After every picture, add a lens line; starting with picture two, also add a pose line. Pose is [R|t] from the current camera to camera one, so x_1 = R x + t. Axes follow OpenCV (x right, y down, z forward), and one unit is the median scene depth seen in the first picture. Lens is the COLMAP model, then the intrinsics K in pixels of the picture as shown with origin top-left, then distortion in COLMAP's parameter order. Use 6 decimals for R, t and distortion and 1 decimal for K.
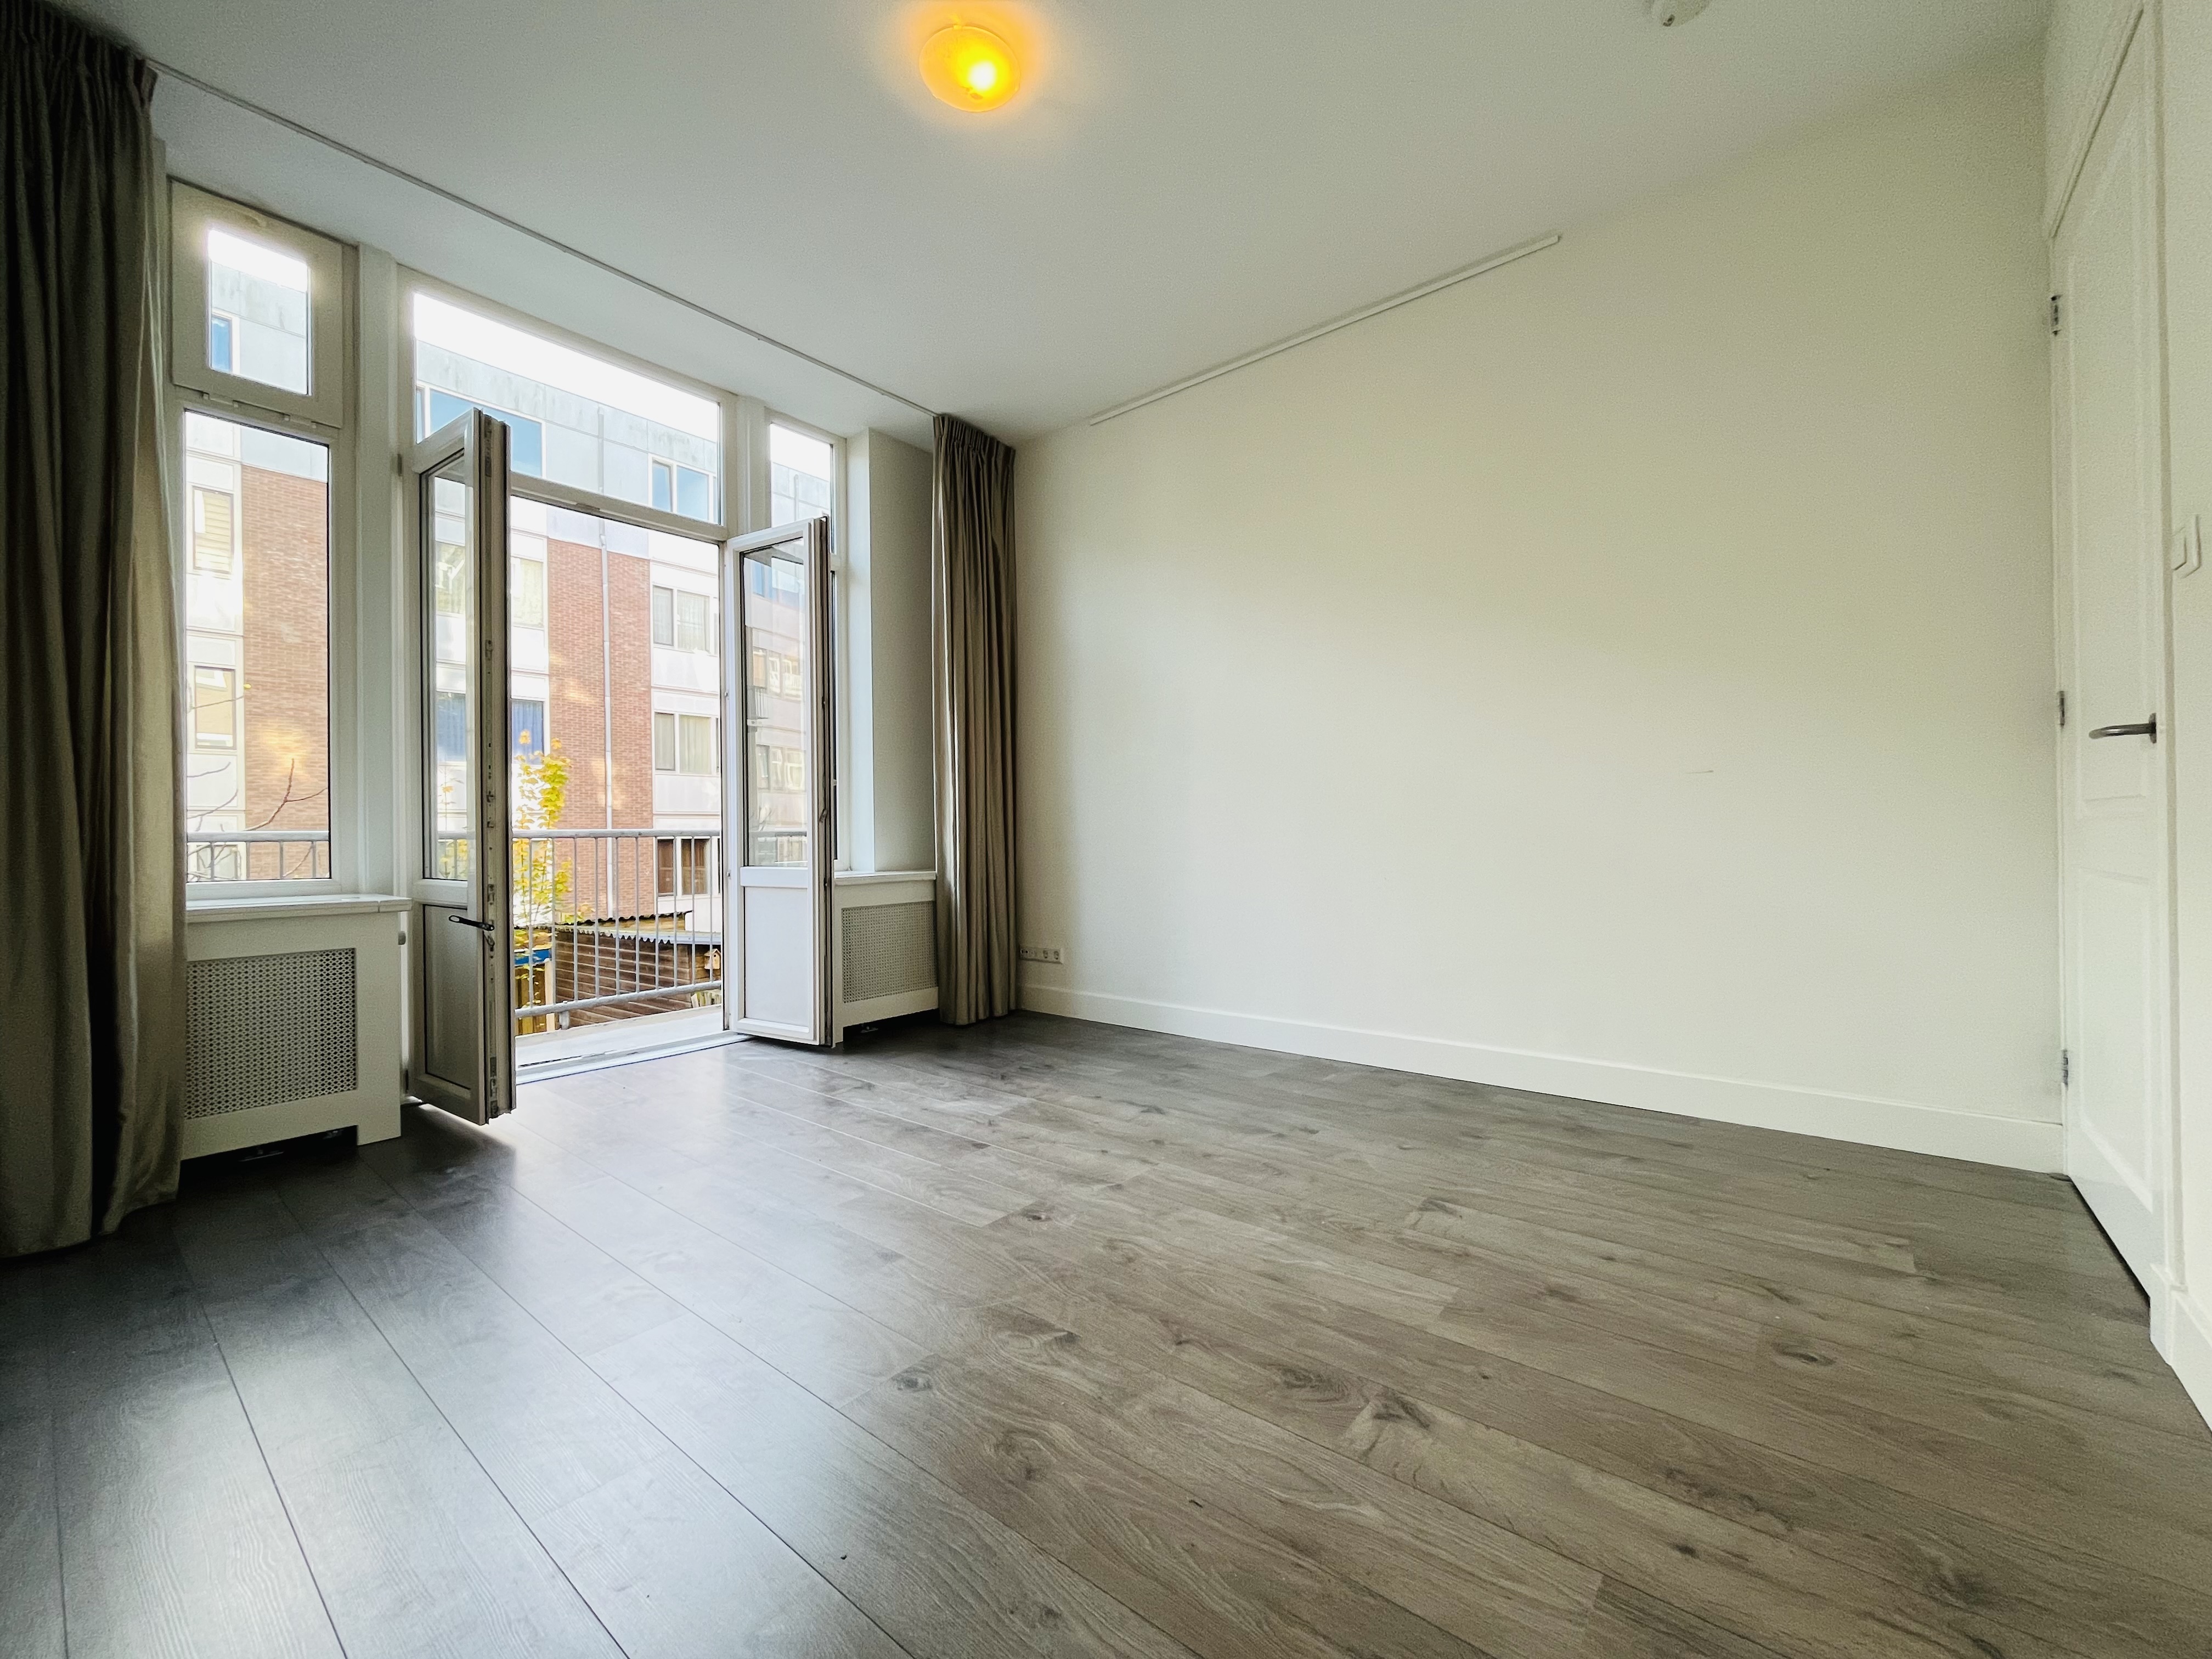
lens RADIAL K [[891.4, 0, 1113.3], [0, 891.4, 830.5], [0, 0, 1]] dist [-0.003126, -0.000168]
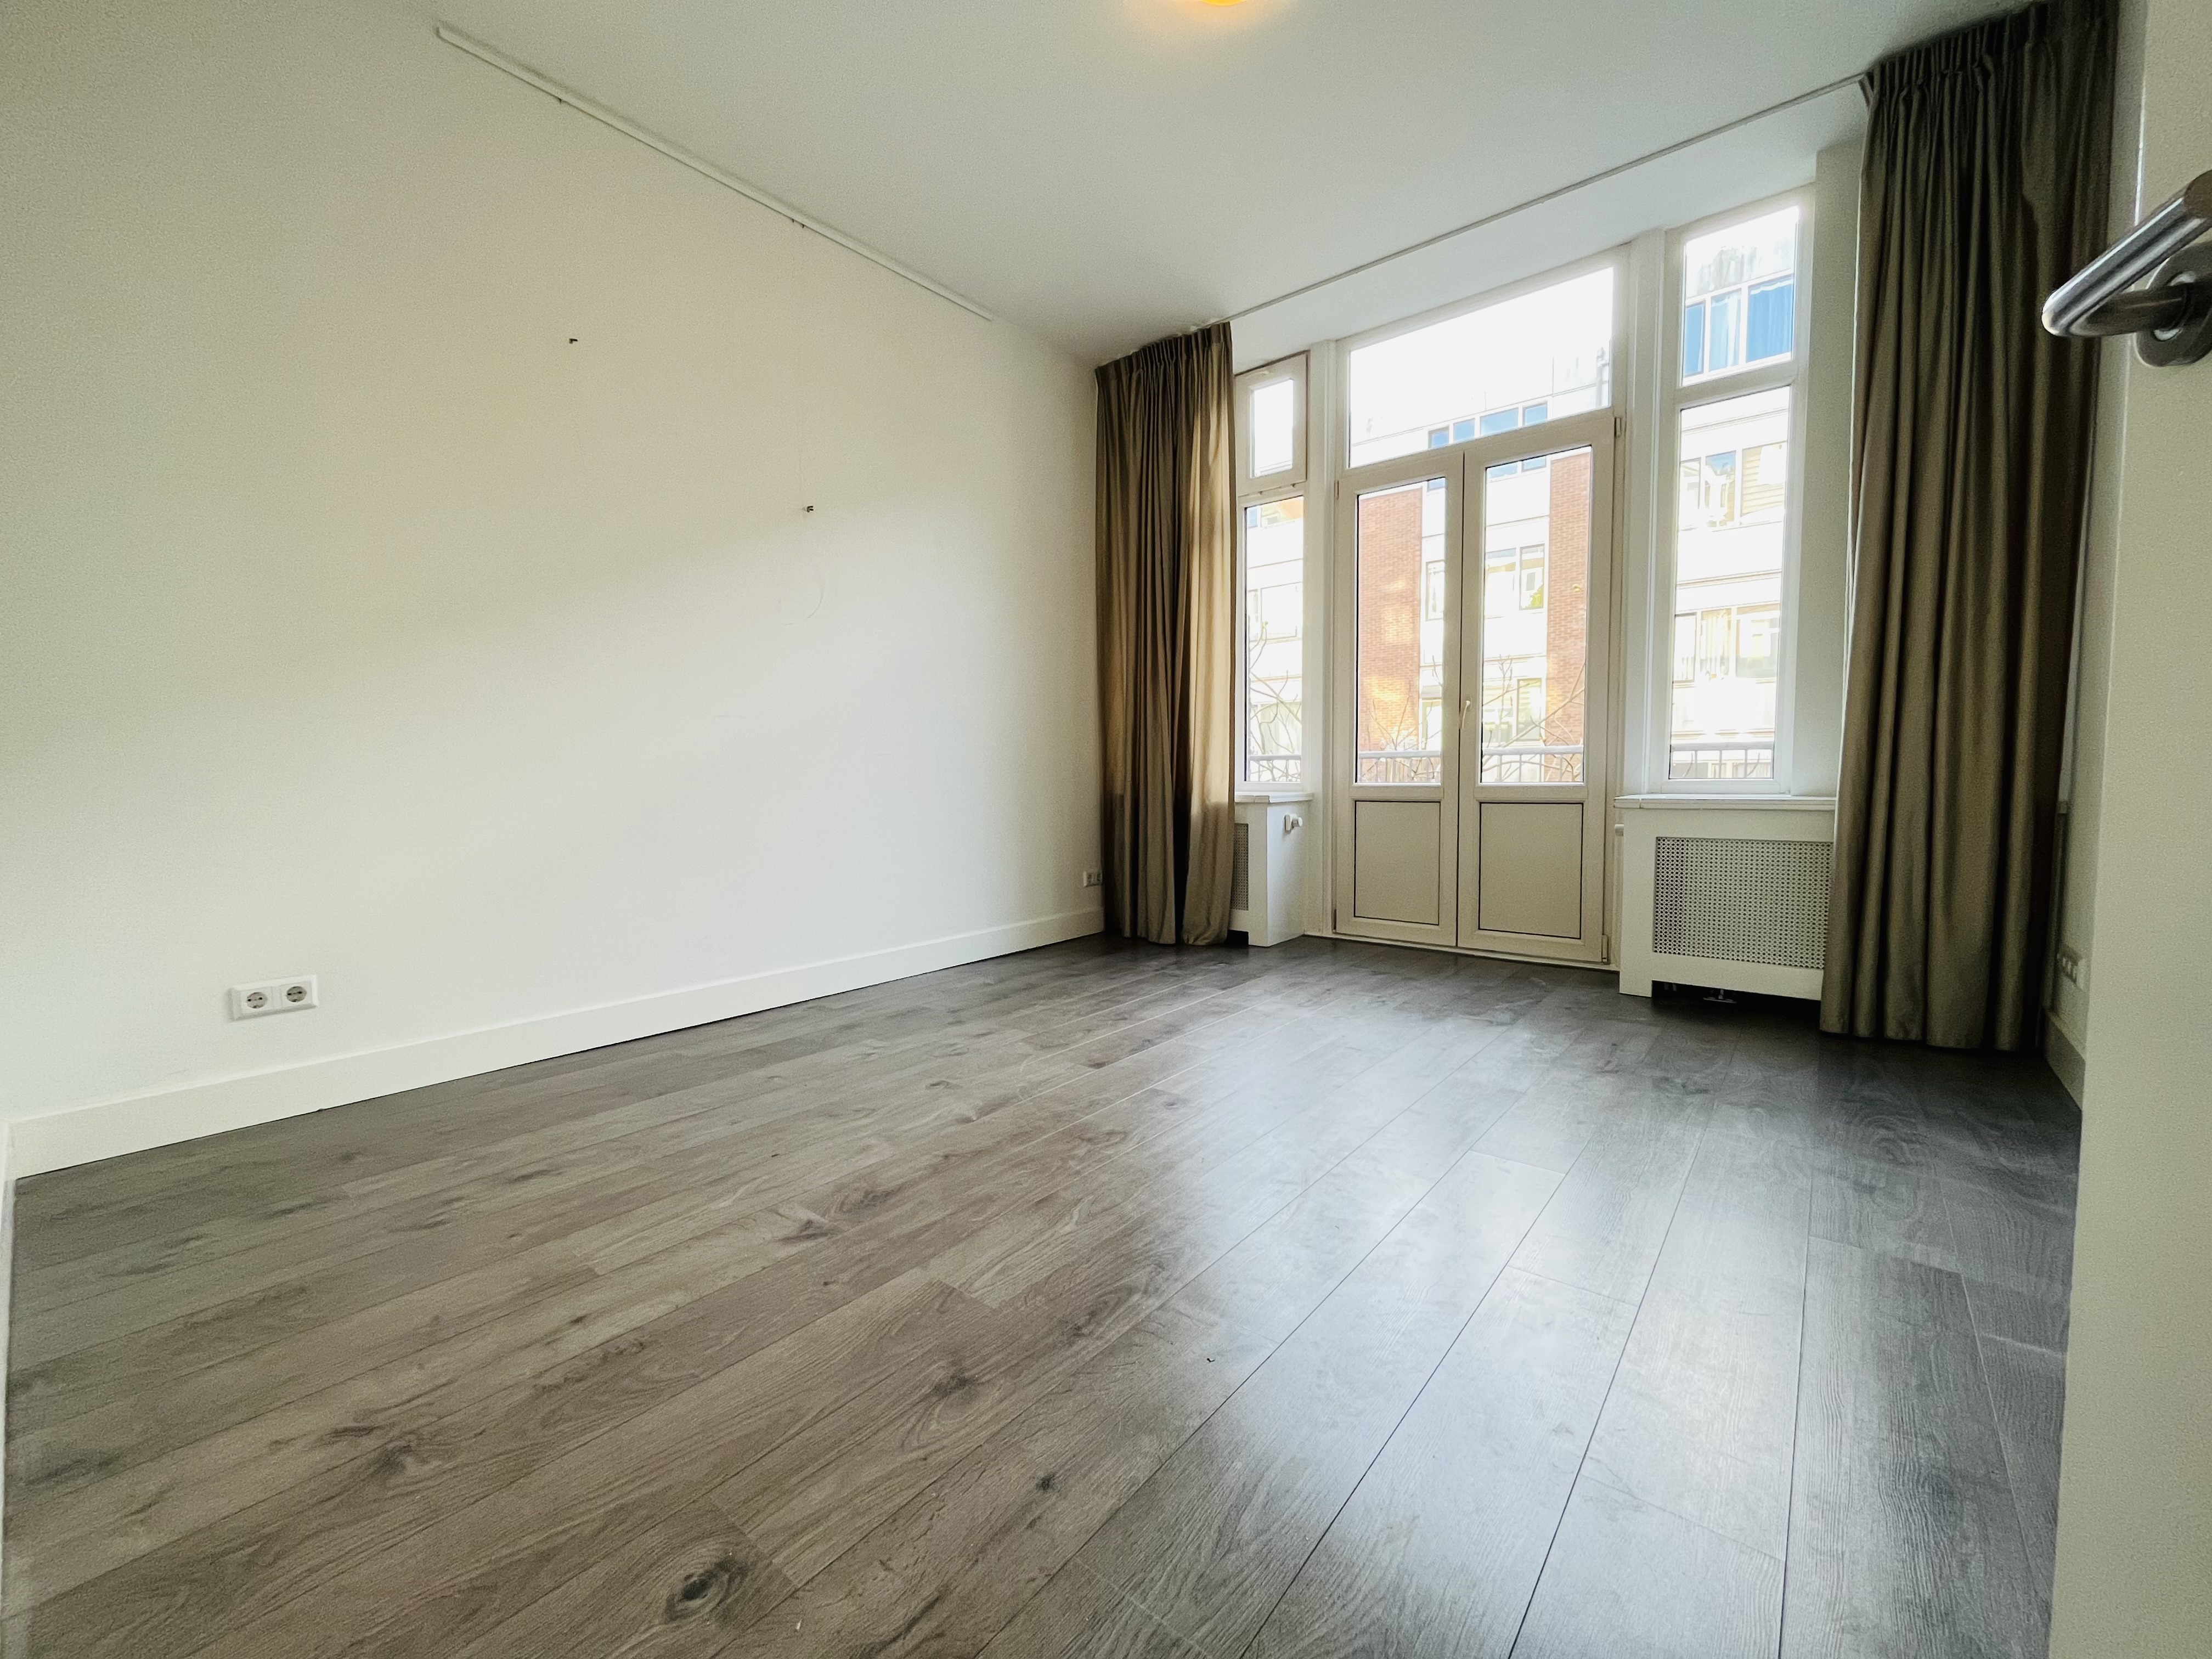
lens RADIAL K [[891.4, 0, 1092.5], [0, 891.4, 832.3], [0, 0, 1]] dist [-0.003126, -0.000168]
pose [[-0.010809, 0.079134, -0.996805, 1.336756], [0.014976, 0.996765, 0.078969, 0.026334], [0.999829, -0.014075, -0.011959, 1.275957]]
